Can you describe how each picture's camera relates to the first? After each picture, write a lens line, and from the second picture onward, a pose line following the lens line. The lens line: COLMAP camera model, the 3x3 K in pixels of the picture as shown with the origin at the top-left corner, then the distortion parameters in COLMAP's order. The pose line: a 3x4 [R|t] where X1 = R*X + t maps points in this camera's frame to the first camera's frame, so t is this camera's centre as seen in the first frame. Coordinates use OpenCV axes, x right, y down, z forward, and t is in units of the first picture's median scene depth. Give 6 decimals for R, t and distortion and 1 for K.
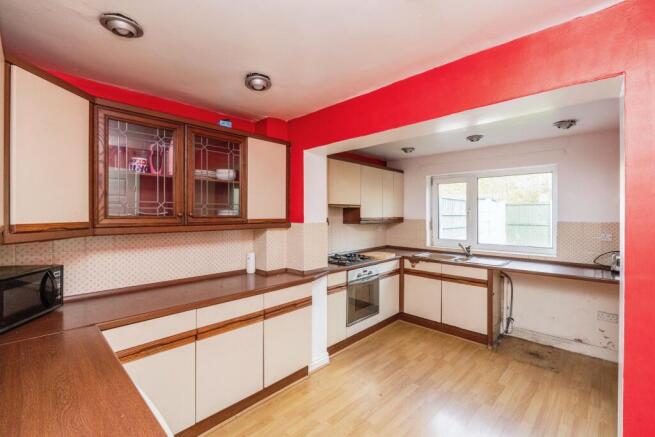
lens RADIAL K [[290.8, 0, 327.5], [0, 290.8, 218.5], [0, 0, 1]] dist [-0.002060, -0.000198]
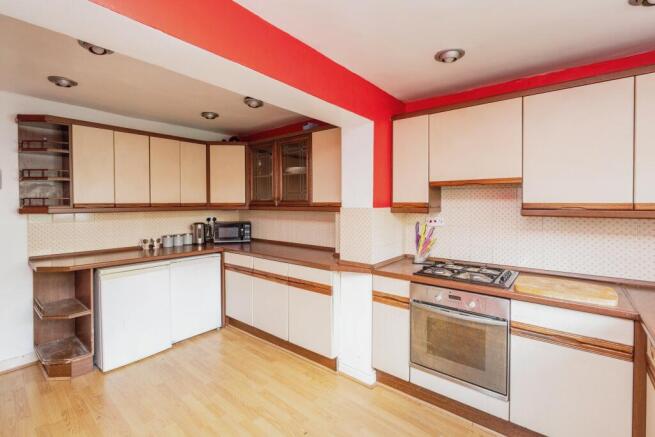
lens RADIAL K [[300.4, 0, 325.8], [0, 300.4, 199.8], [0, 0, 1]] dist [0.000098, -0.000070]
pose [[0.067123, 0.006986, -0.997720, 0.903417], [-0.001400, 0.999975, 0.006907, -0.017124], [0.997744, 0.000933, 0.067131, 0.921680]]
